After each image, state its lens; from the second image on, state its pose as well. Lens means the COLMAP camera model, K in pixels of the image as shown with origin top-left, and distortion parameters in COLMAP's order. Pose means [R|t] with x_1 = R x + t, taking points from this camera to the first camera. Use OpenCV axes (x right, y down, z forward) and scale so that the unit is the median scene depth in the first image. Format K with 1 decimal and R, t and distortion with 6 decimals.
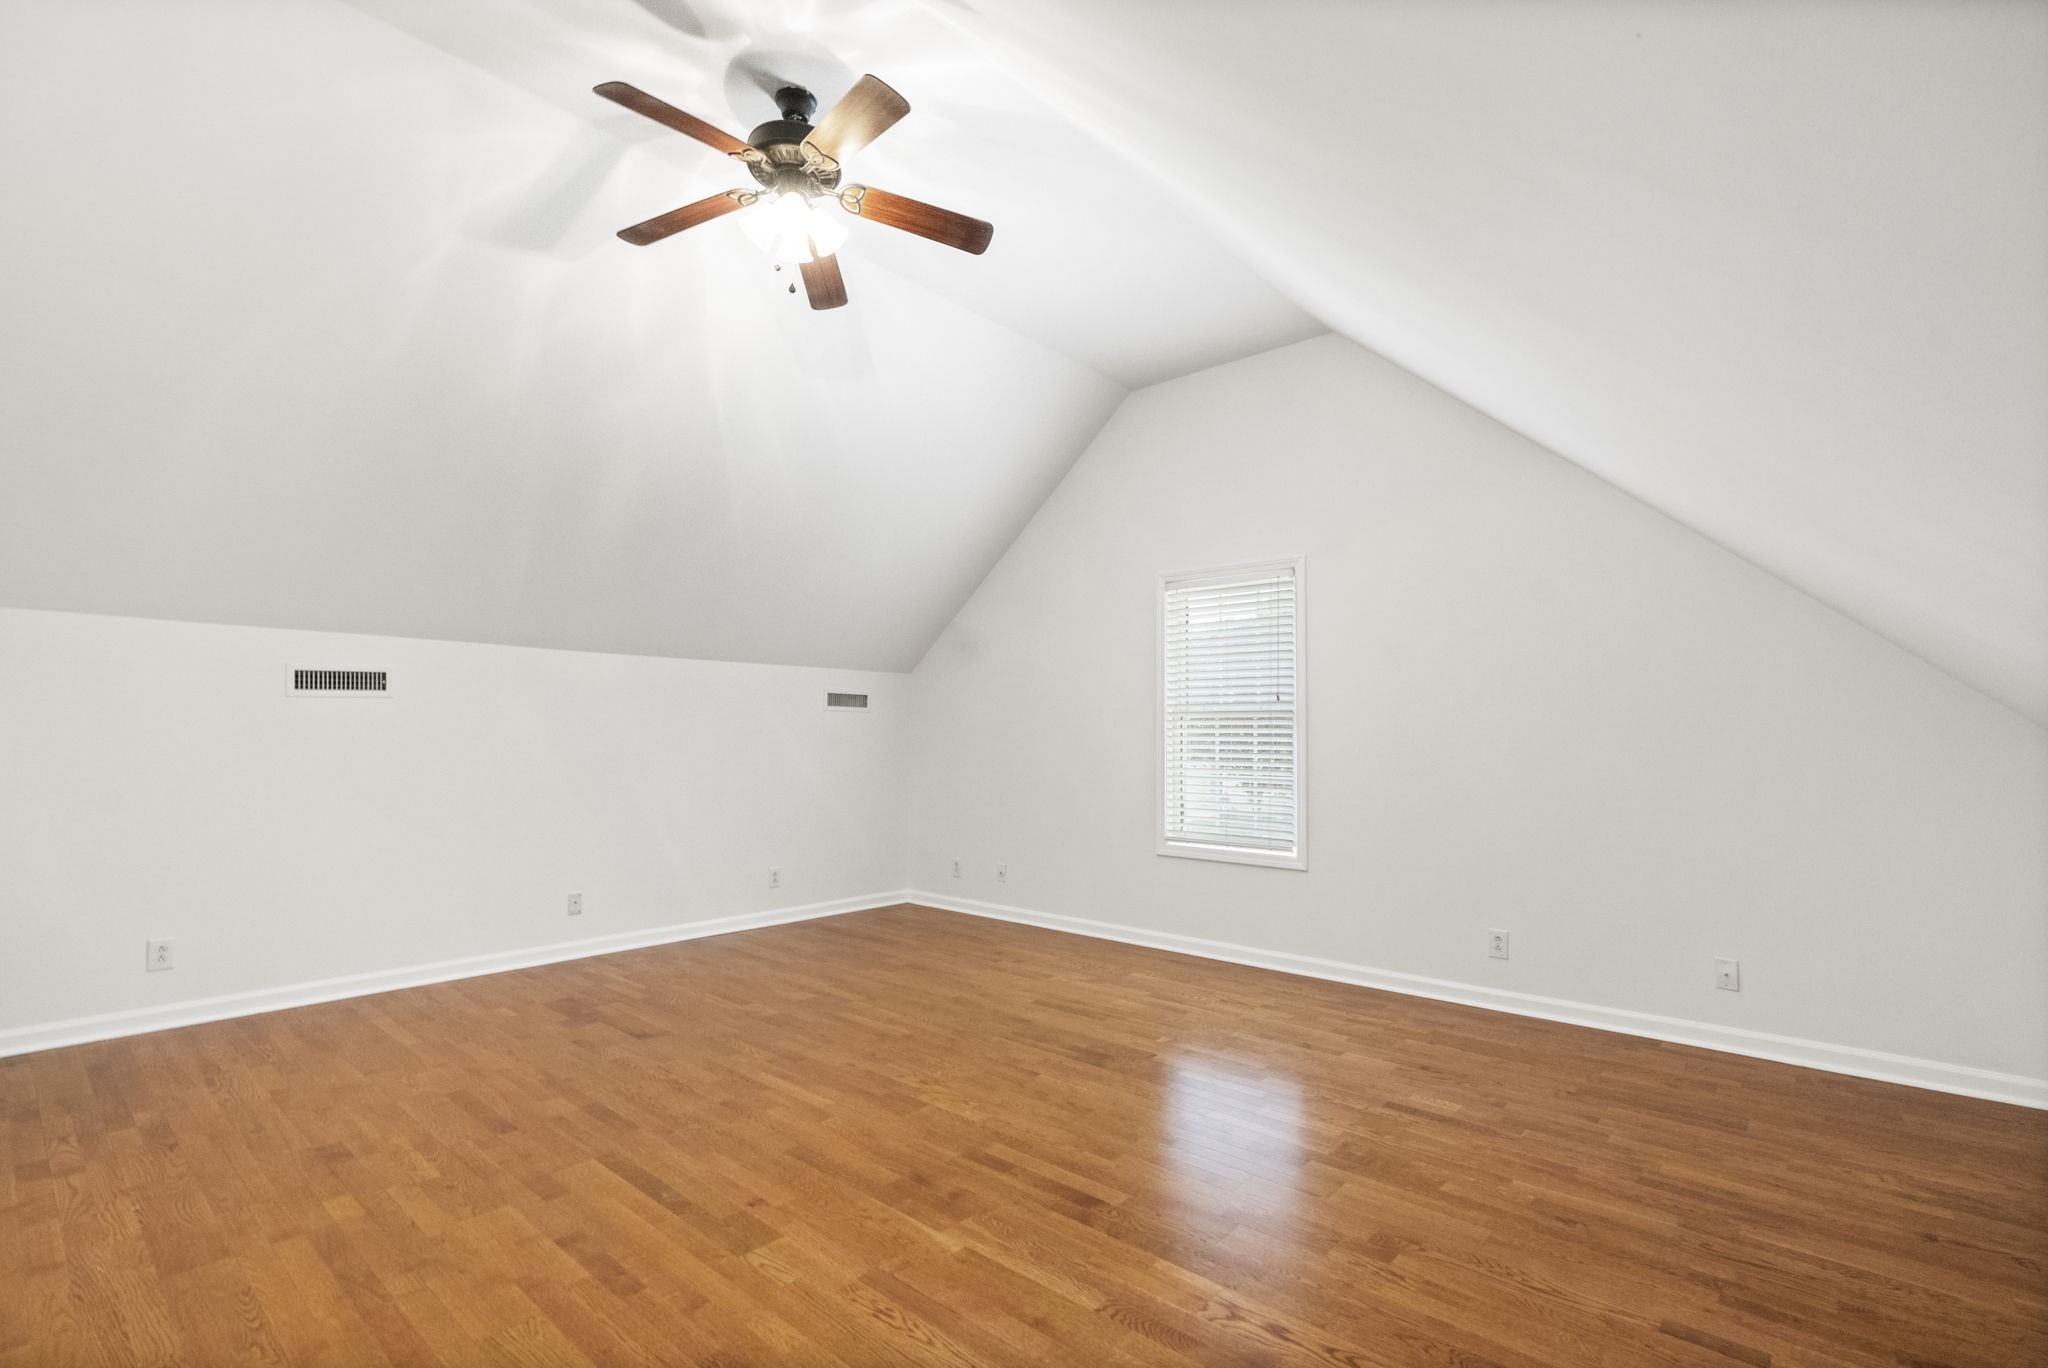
lens RADIAL K [[935.4, 0, 1020.1], [0, 935.4, 695.3], [0, 0, 1]] dist [-0.004709, 0.000265]
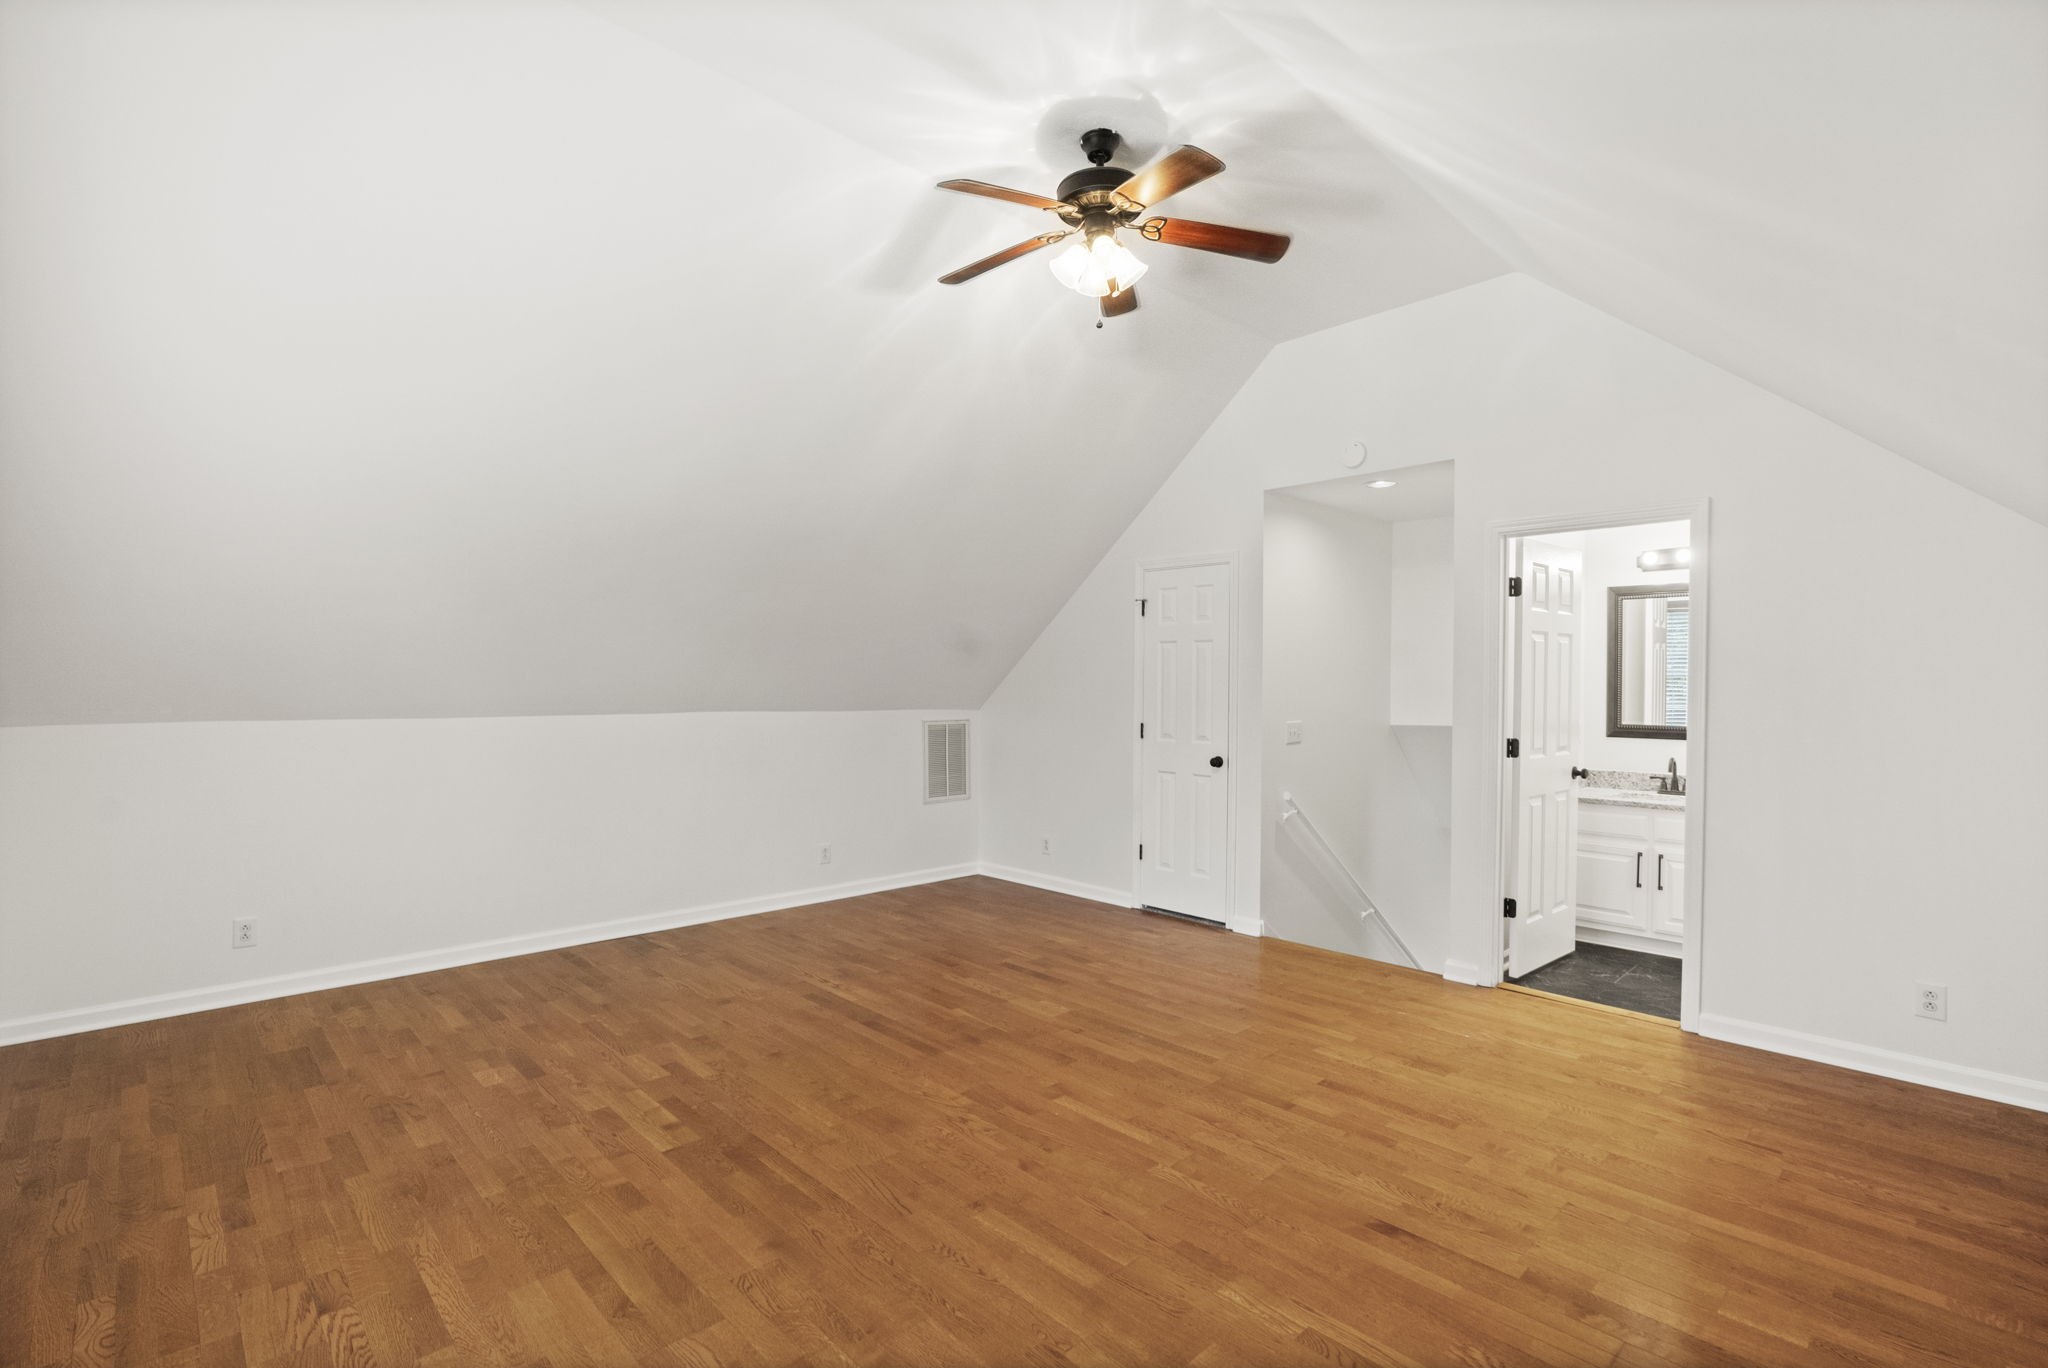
lens RADIAL K [[935.4, 0, 1020.1], [0, 935.4, 695.3], [0, 0, 1]] dist [-0.004709, 0.000265]
pose [[-0.995885, -0.012385, 0.089776, -0.251872], [-0.015322, 0.999367, -0.032097, 0.026085], [-0.089321, -0.033341, -0.995445, 2.049541]]
